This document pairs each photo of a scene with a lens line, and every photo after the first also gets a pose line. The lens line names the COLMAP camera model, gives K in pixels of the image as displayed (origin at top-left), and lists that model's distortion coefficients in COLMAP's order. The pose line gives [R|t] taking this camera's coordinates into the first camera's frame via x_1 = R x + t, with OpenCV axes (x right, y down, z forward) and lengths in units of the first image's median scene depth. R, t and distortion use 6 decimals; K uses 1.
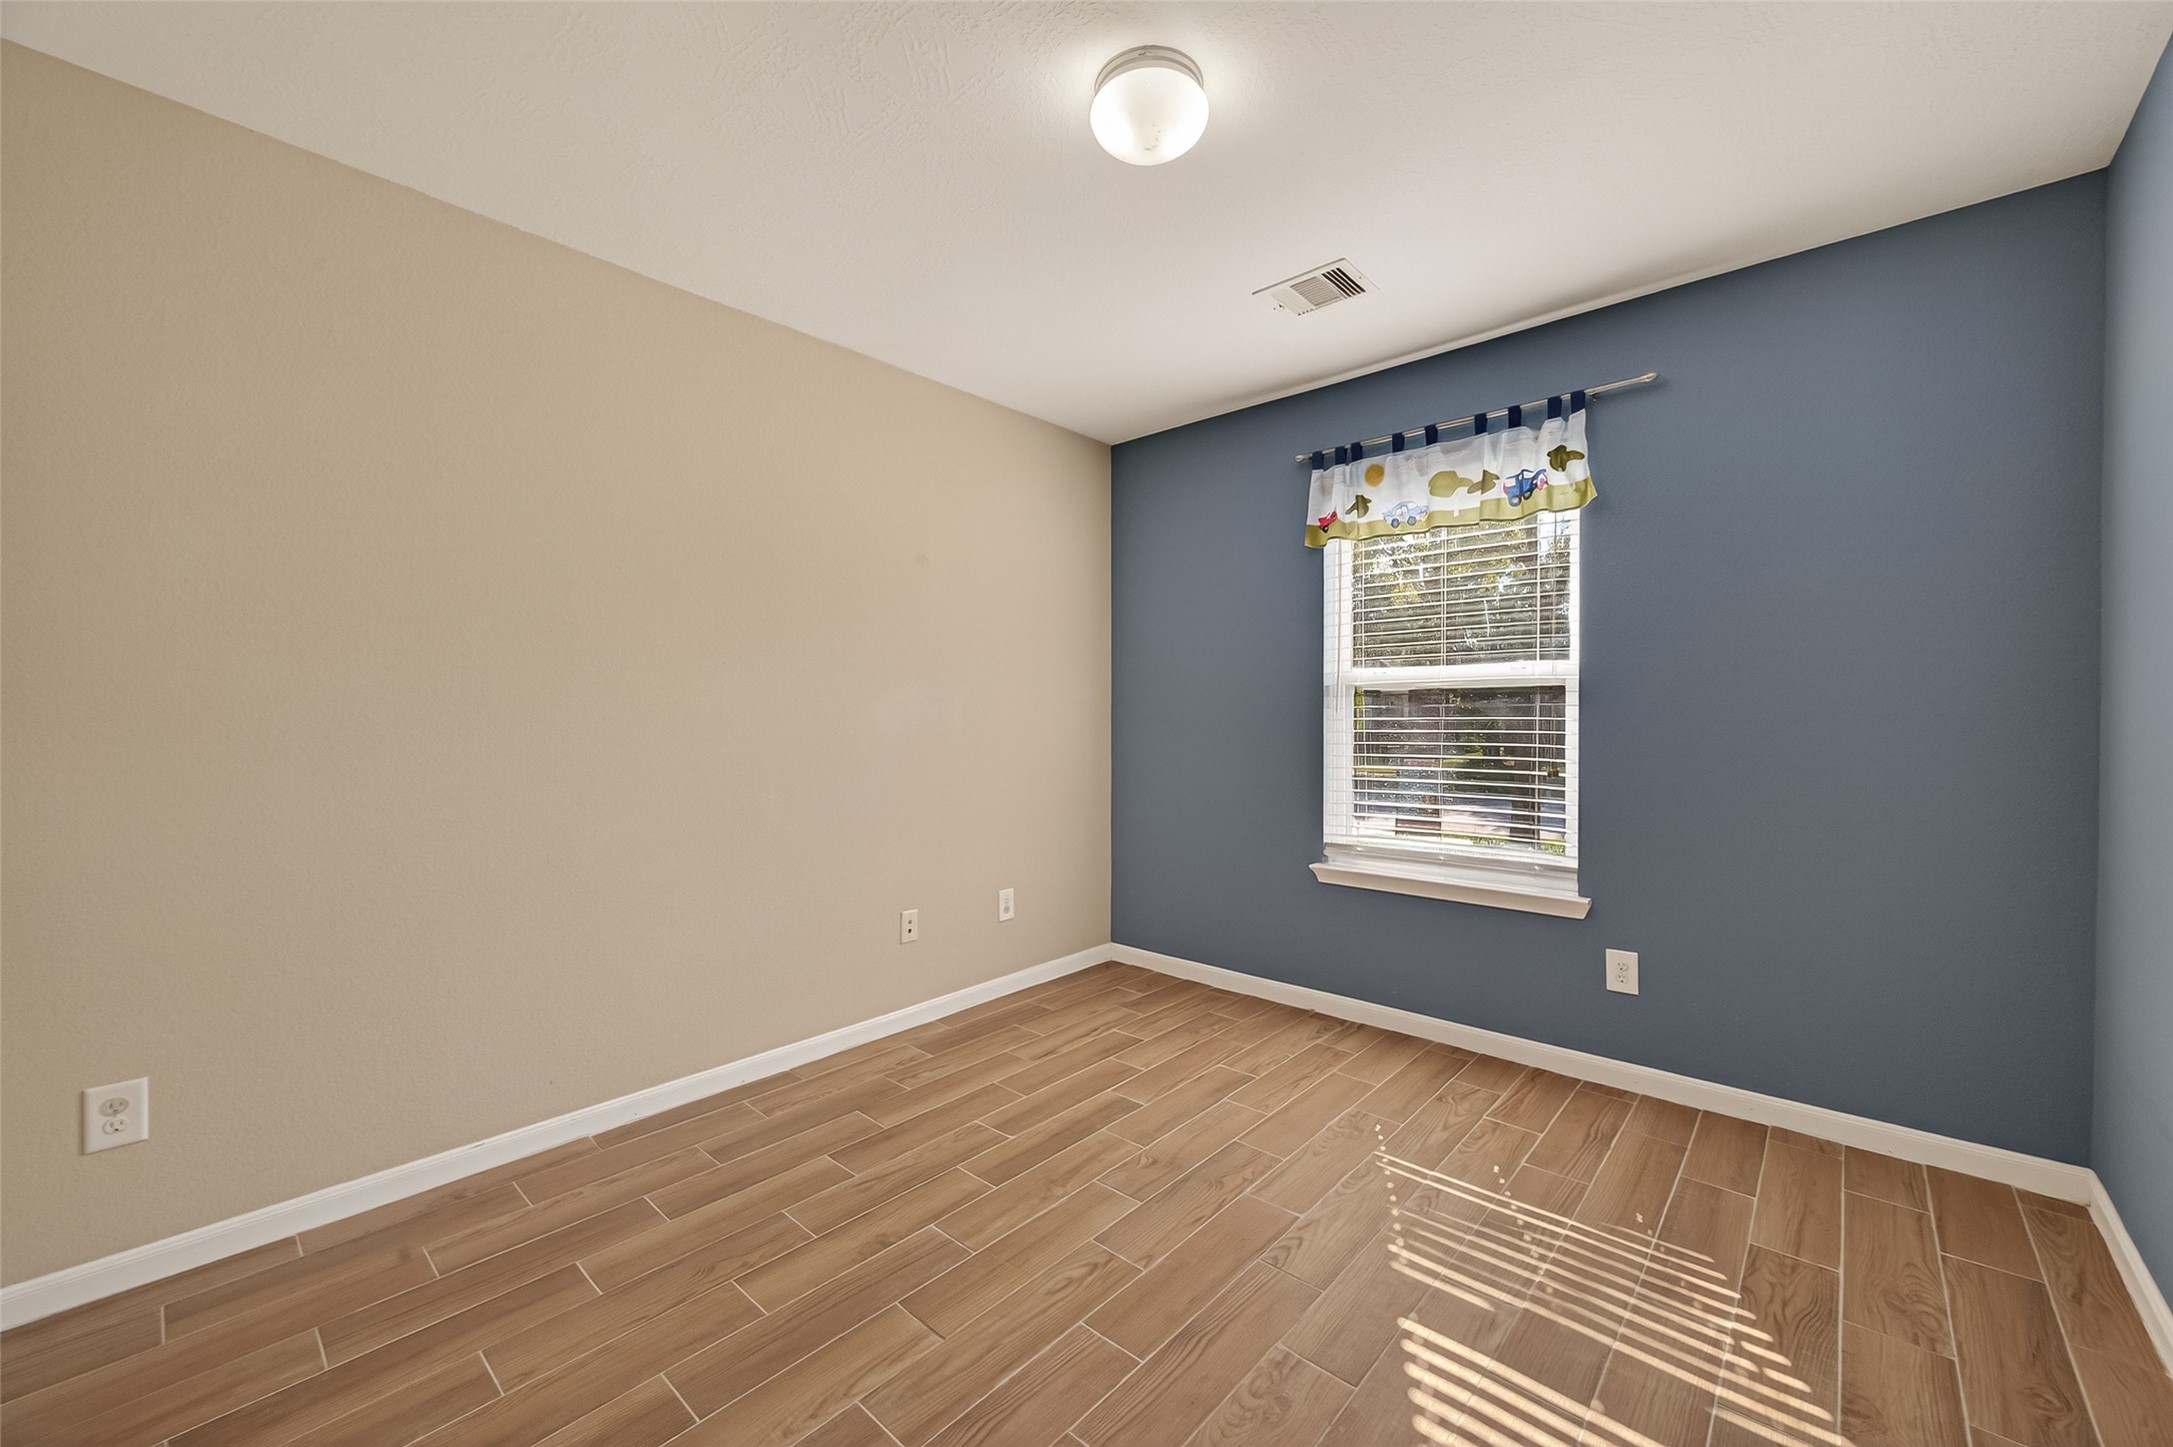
lens RADIAL K [[853.1, 0, 1095.0], [0, 853.1, 720.0], [0, 0, 1]] dist [0.006477, -0.000593]
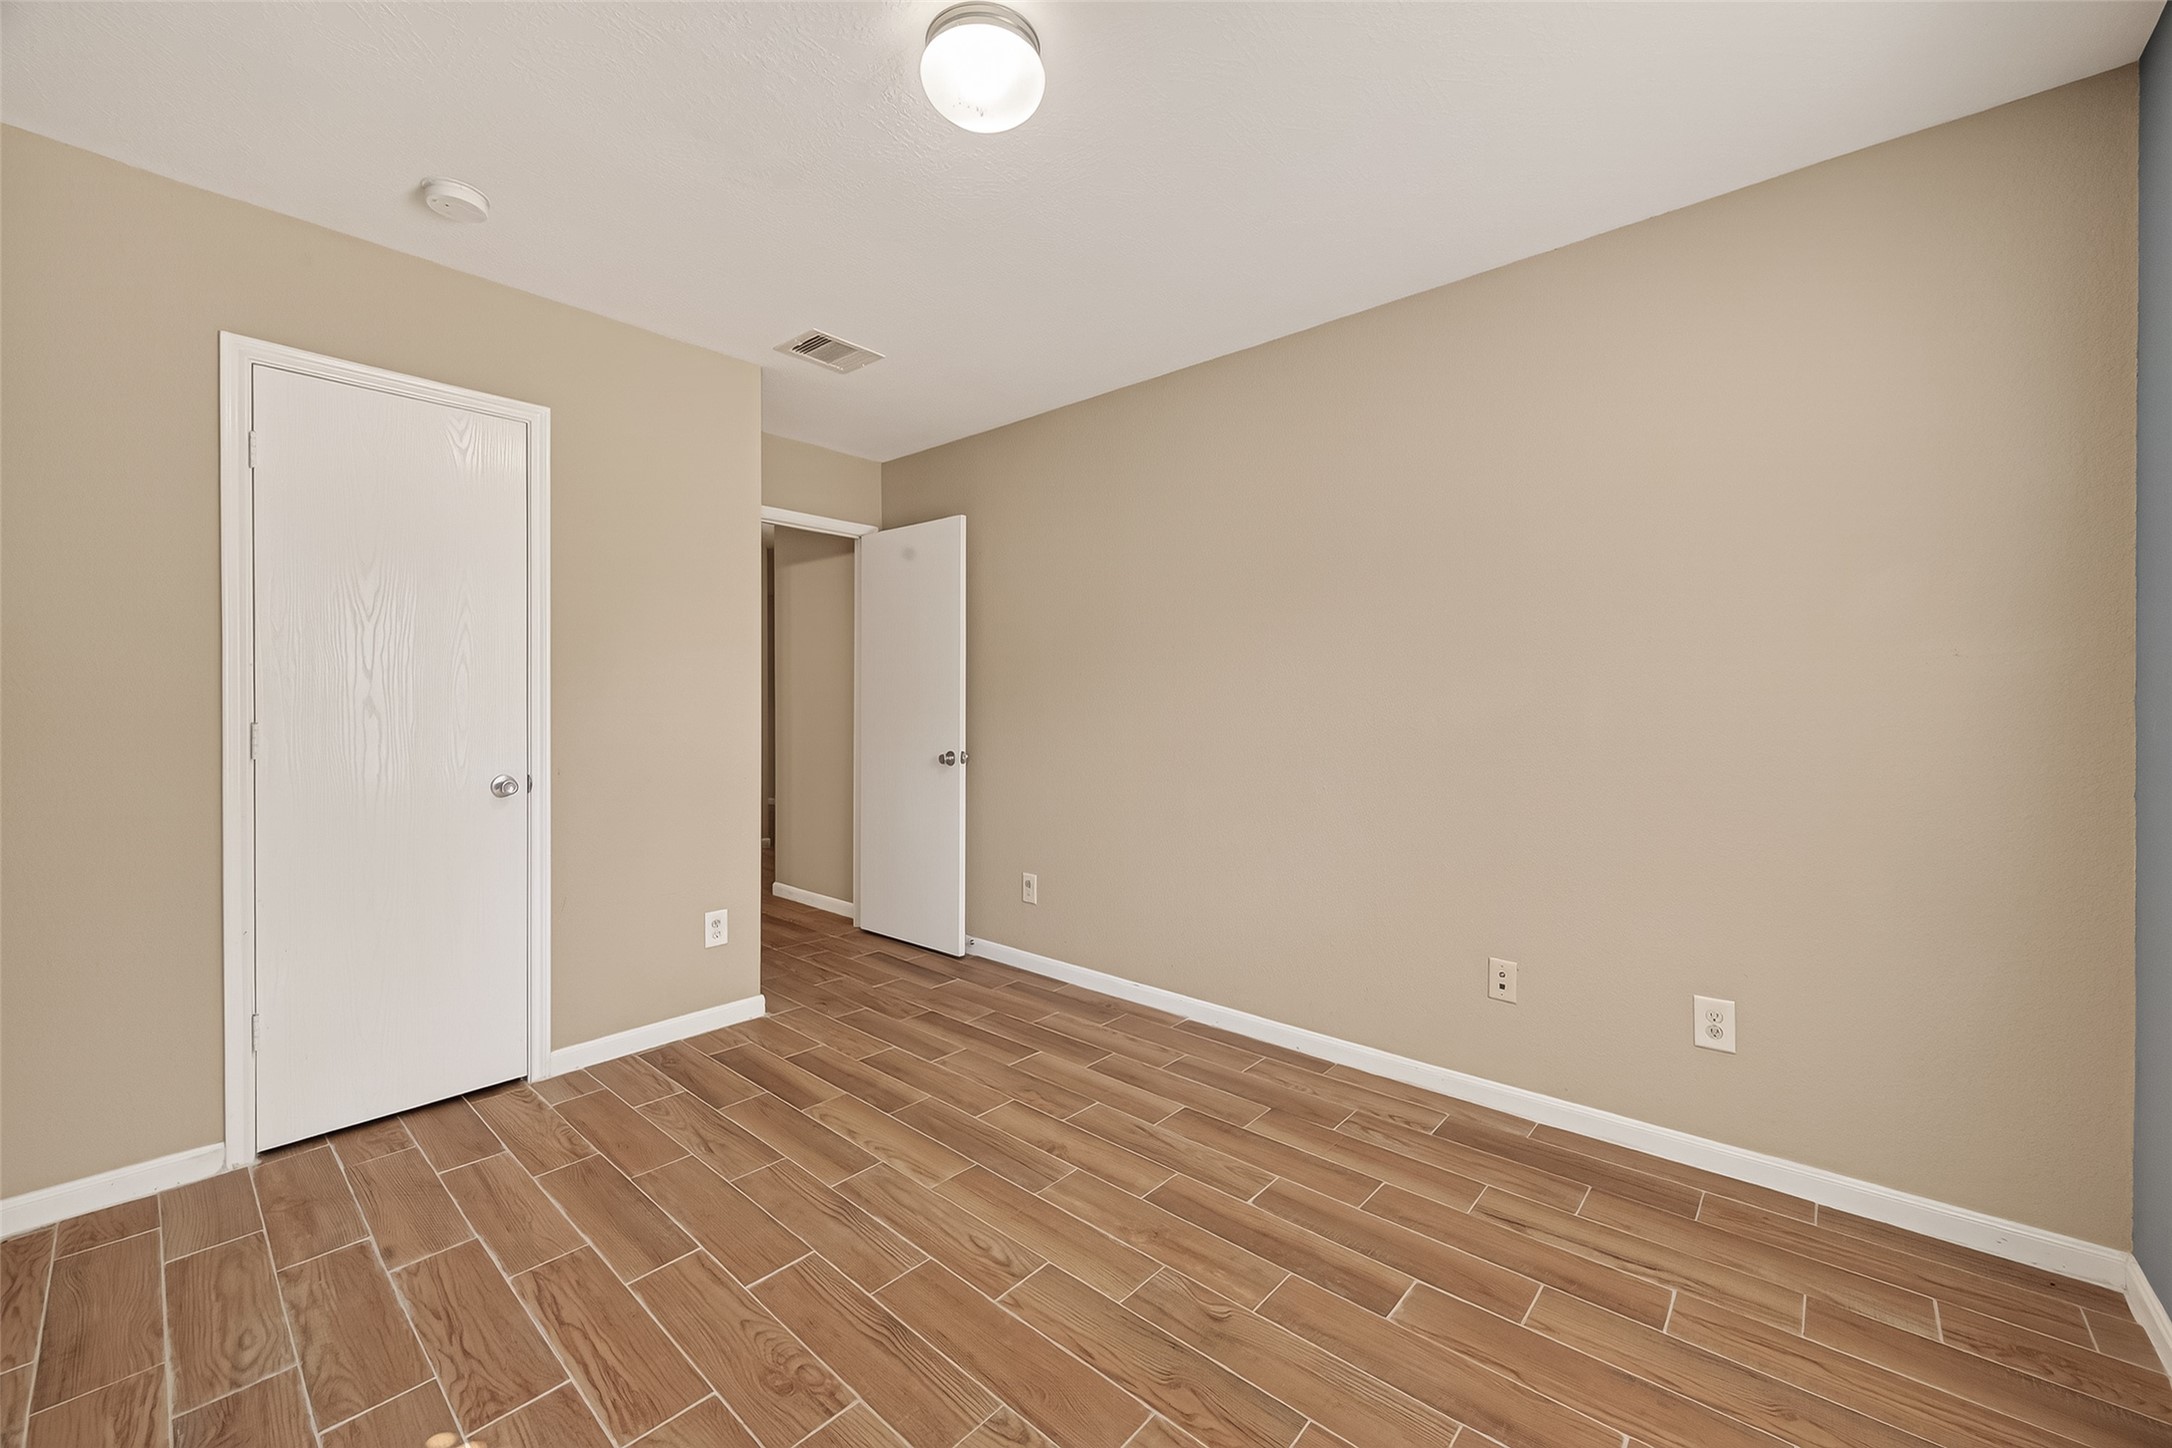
lens RADIAL K [[852.7, 0, 1085.4], [0, 852.7, 711.3], [0, 0, 1]] dist [0.006477, -0.000593]
pose [[-0.002890, 0.009709, -0.999949, 0.771532], [-0.003051, 0.999948, 0.009717, -0.015030], [0.999991, 0.003079, -0.002860, 0.849799]]
